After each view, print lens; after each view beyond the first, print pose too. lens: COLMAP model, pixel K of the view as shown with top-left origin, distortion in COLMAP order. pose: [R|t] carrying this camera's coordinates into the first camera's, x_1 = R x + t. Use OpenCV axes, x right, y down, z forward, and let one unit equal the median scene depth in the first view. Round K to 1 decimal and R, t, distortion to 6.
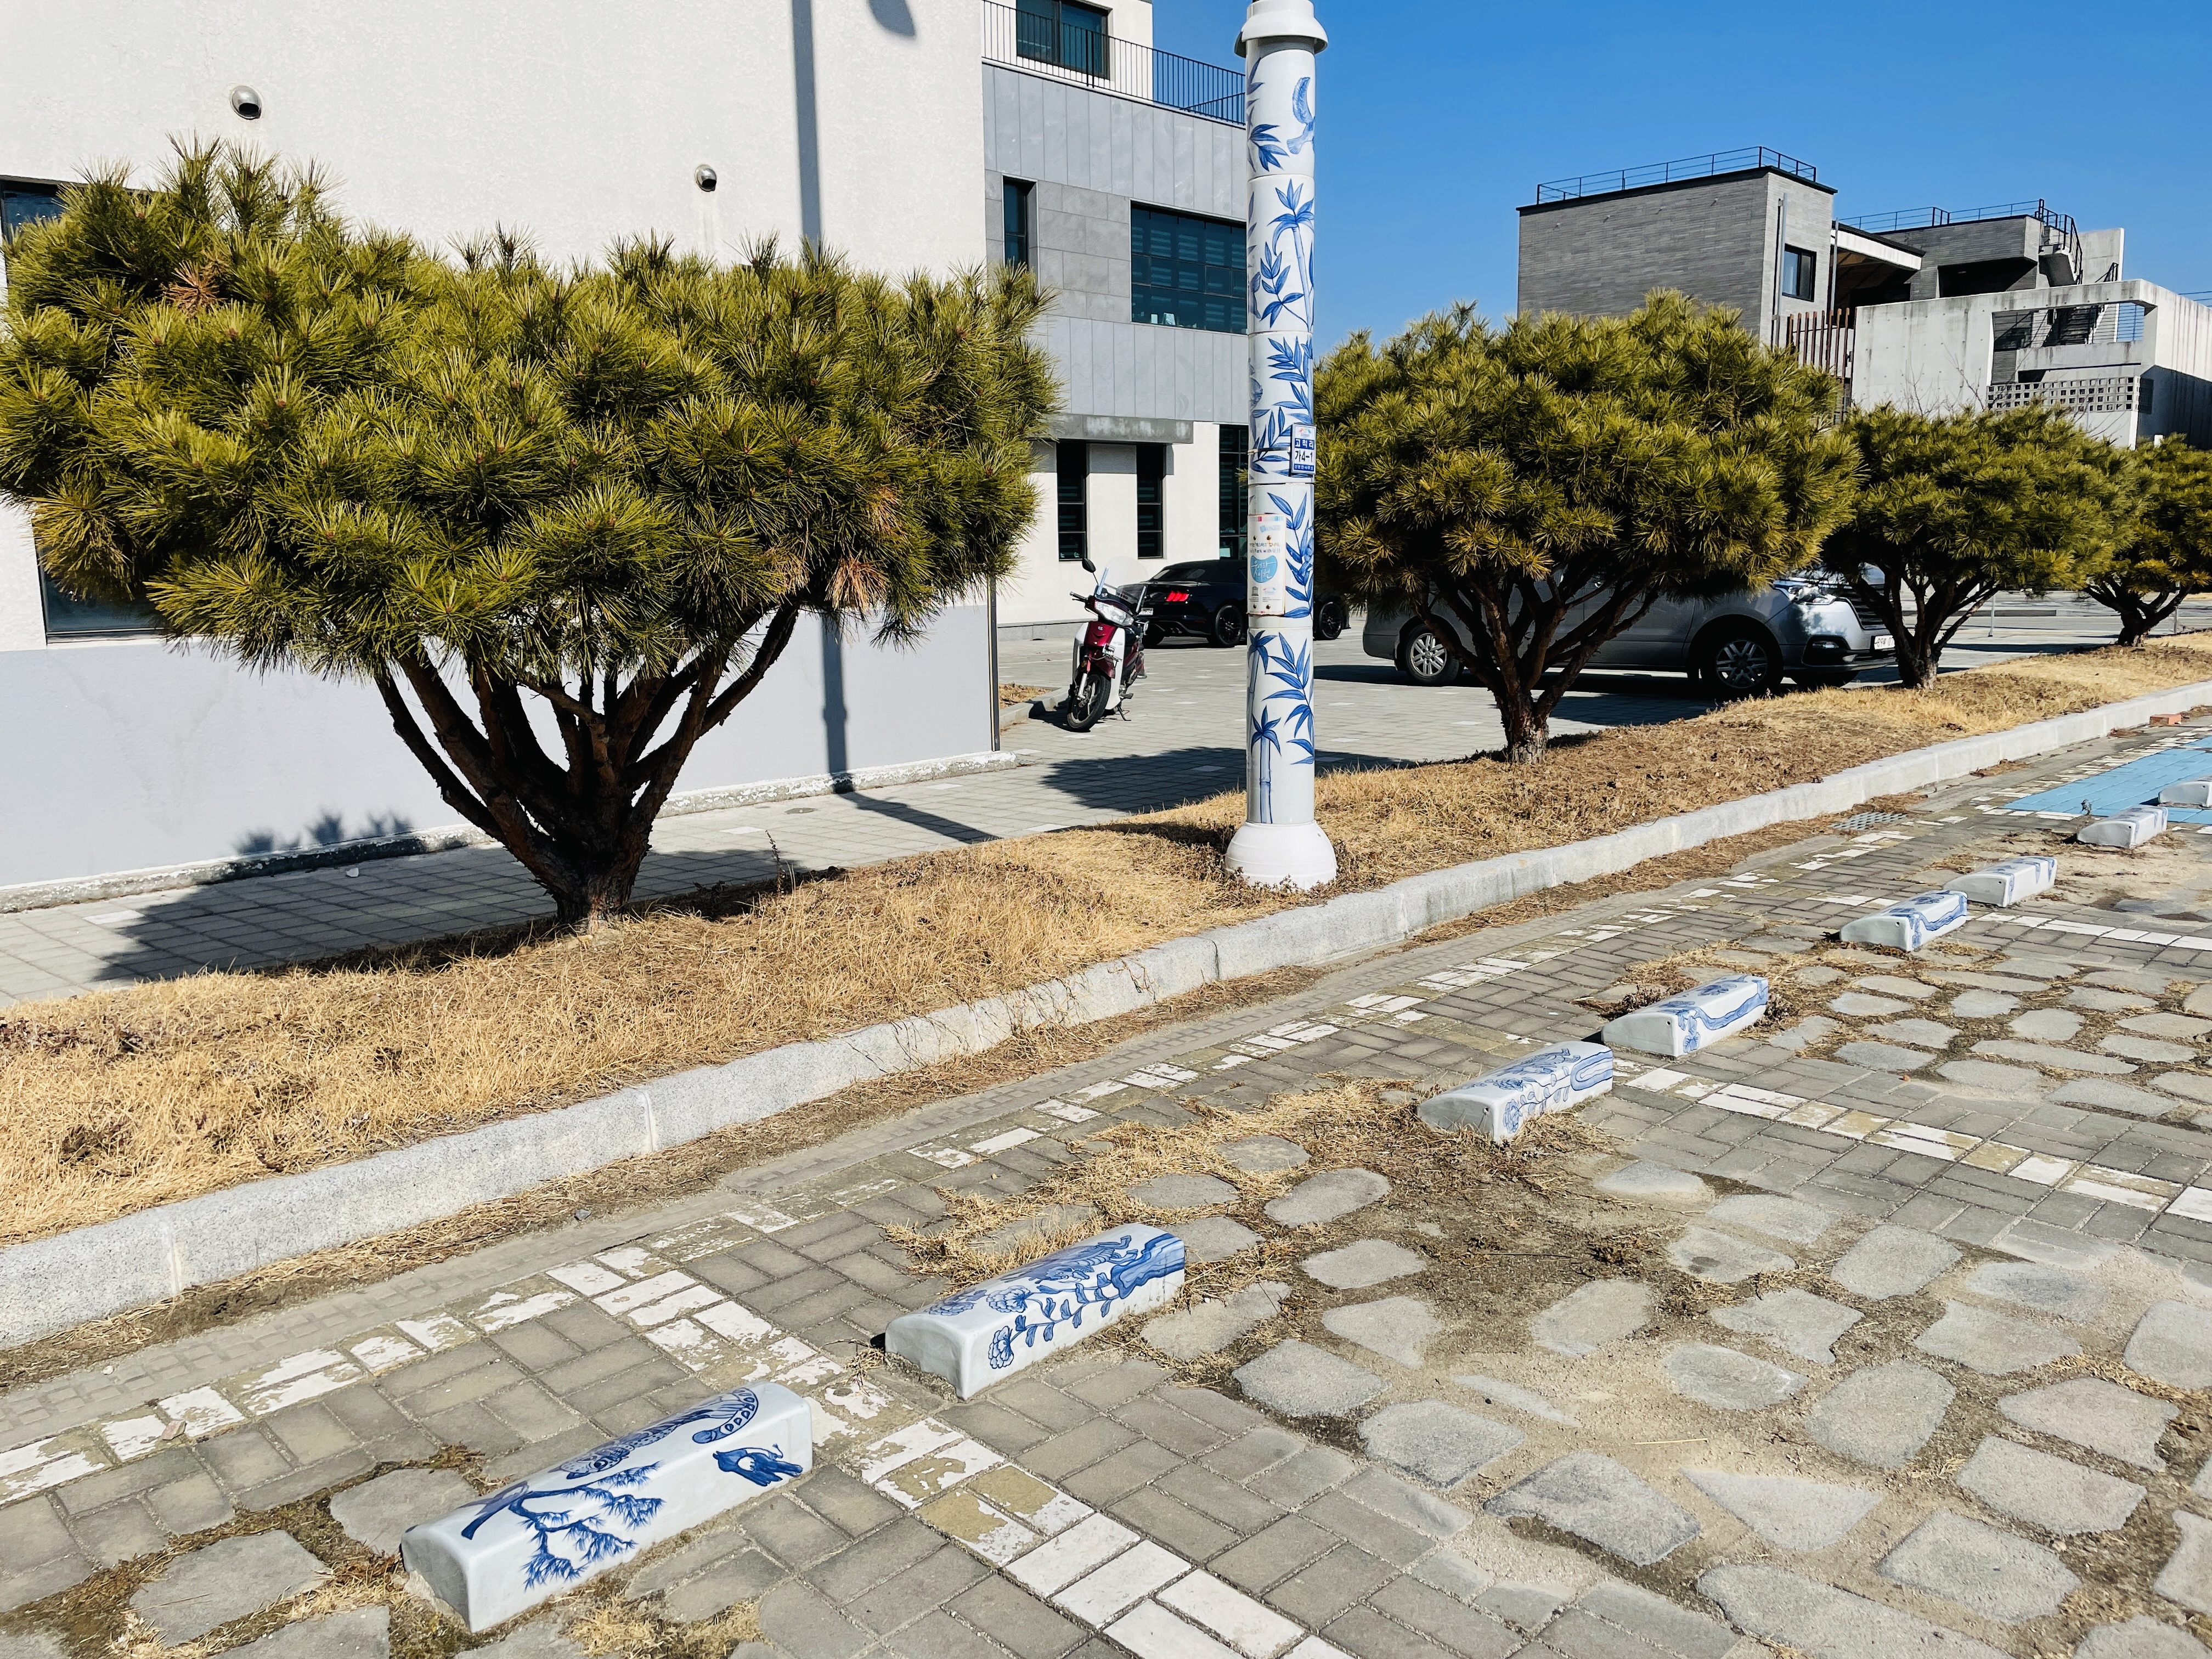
lens RADIAL K [[1659.8, 0, 1105.5], [0, 1659.8, 829.1], [0, 0, 1]] dist [0.009157, 0.001732]
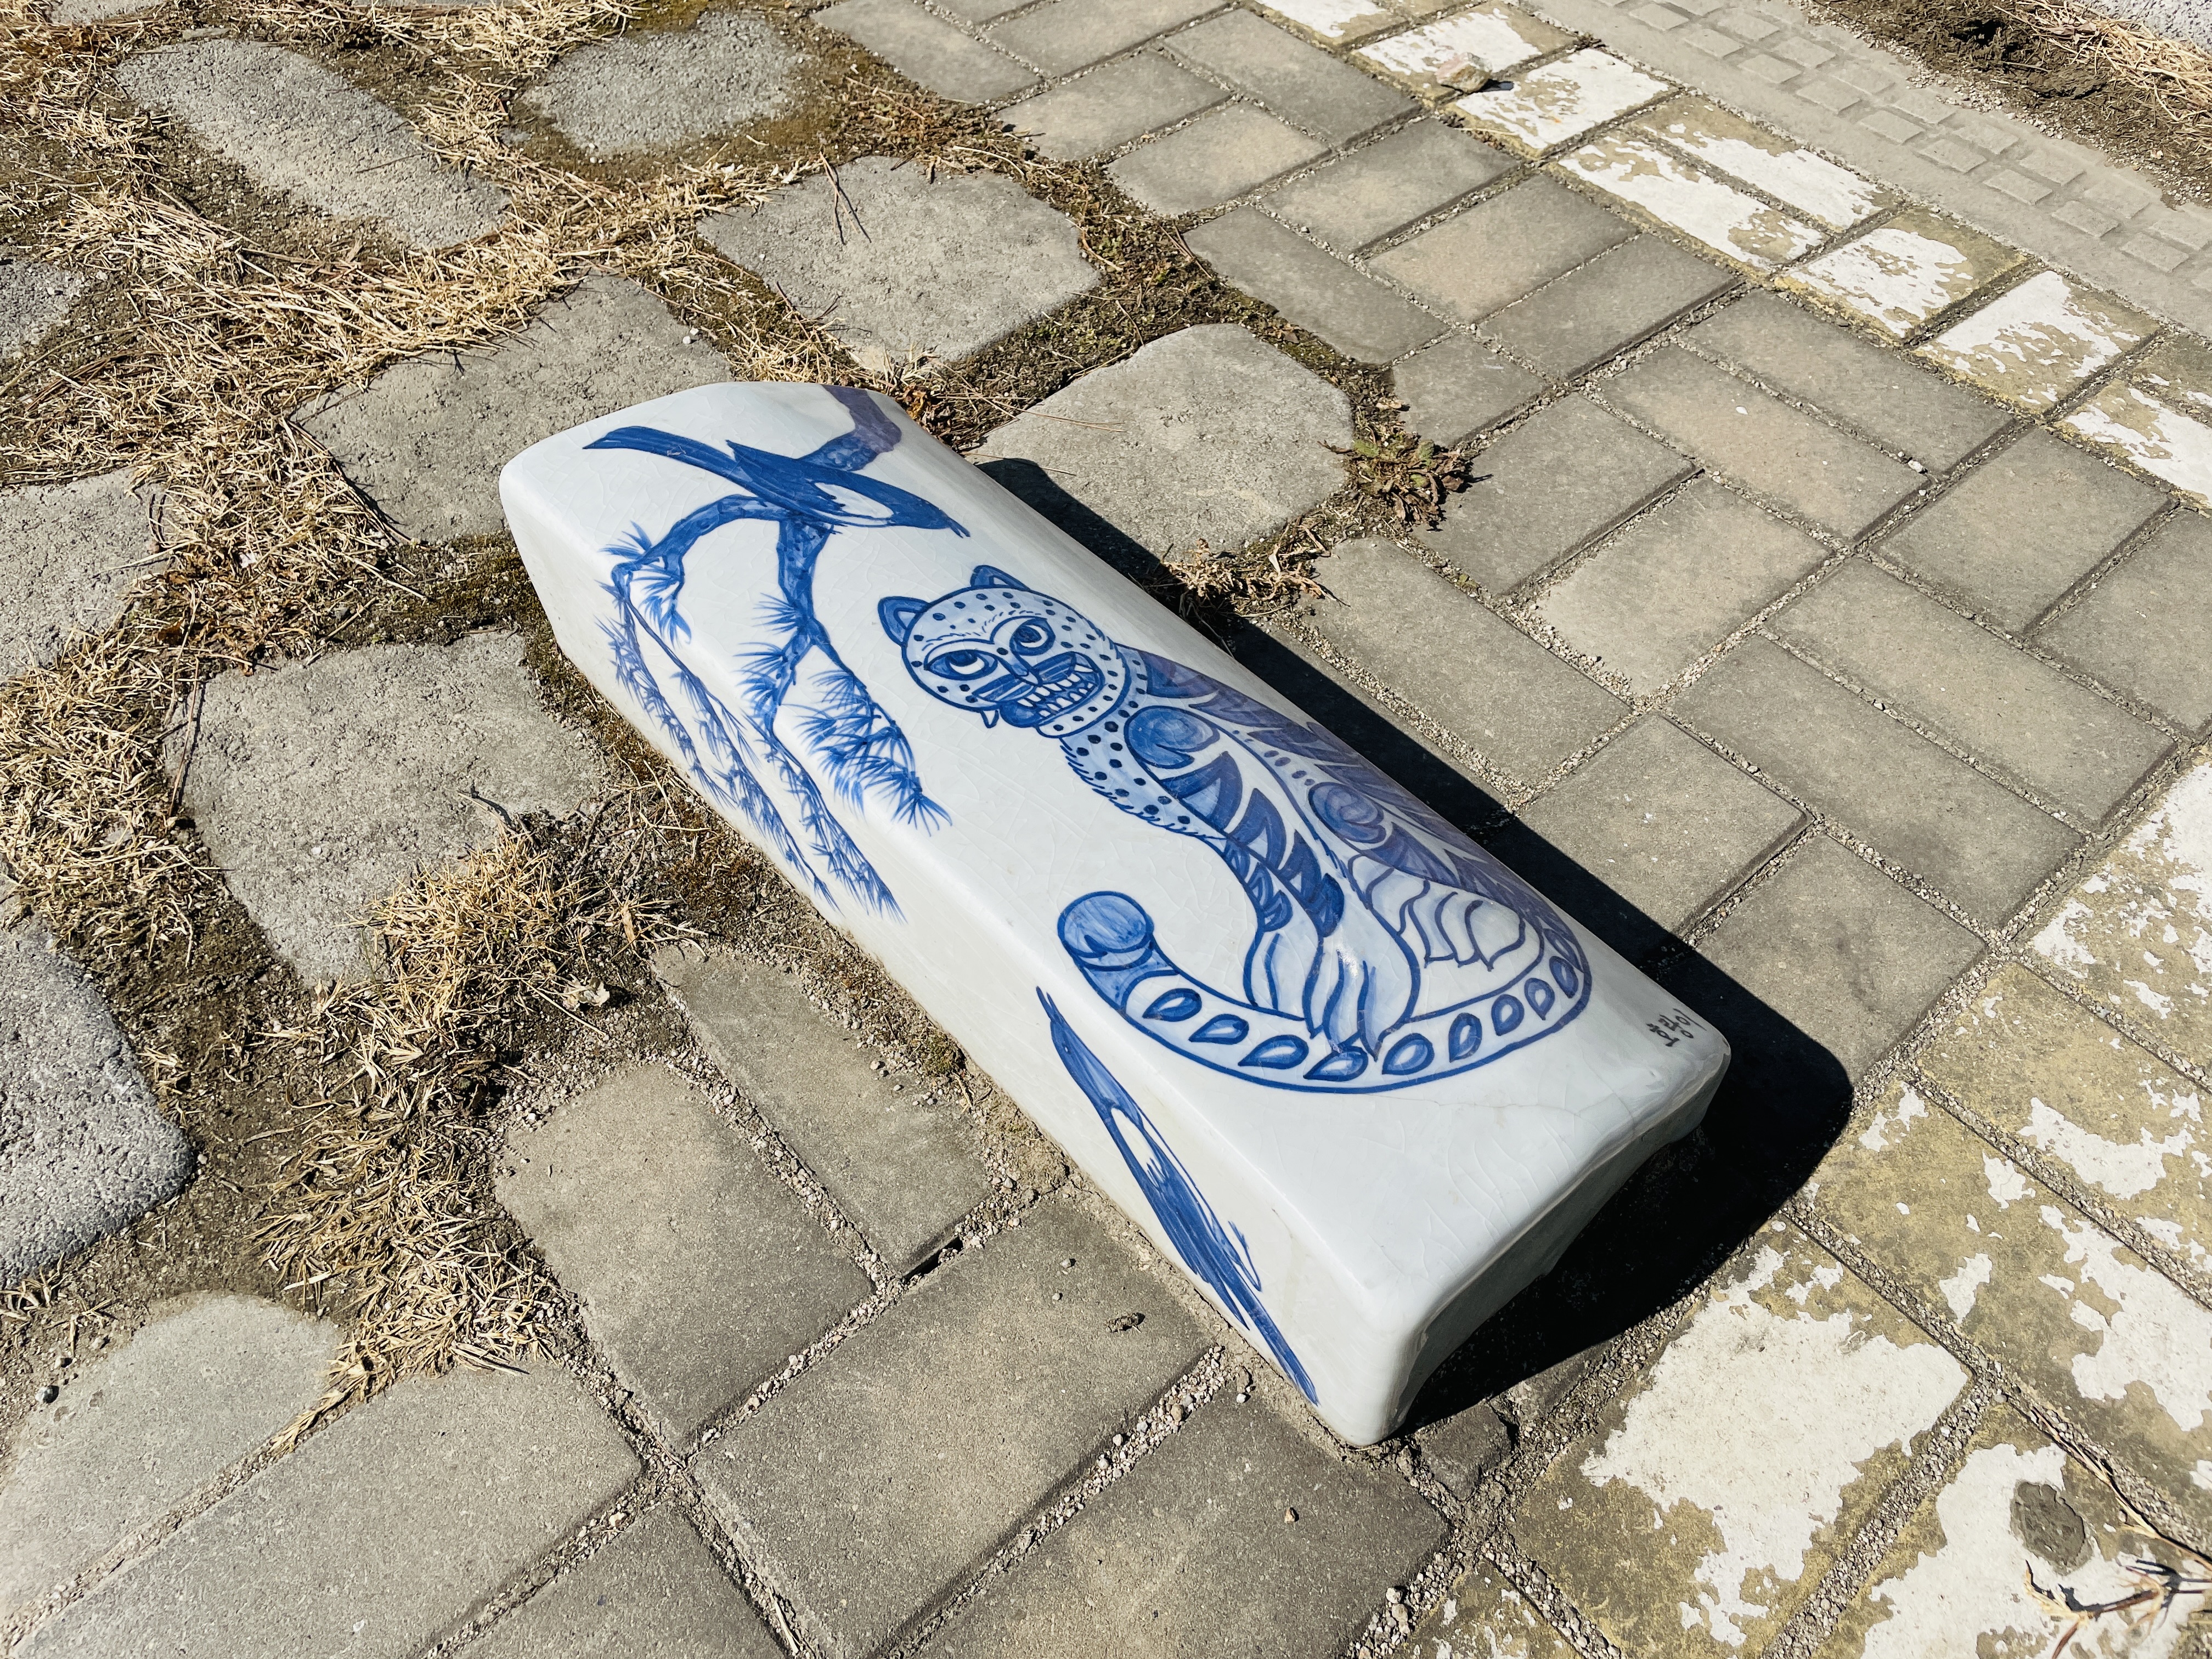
lens RADIAL K [[1659.8, 0, 1104.2], [0, 1659.8, 832.0], [0, 0, 1]] dist [0.009157, 0.001732]
pose [[-0.058684, 0.774240, -0.630166, -0.089598], [-0.223633, 0.605015, 0.764163, 0.155315], [0.972905, 0.185770, 0.137641, 0.892069]]
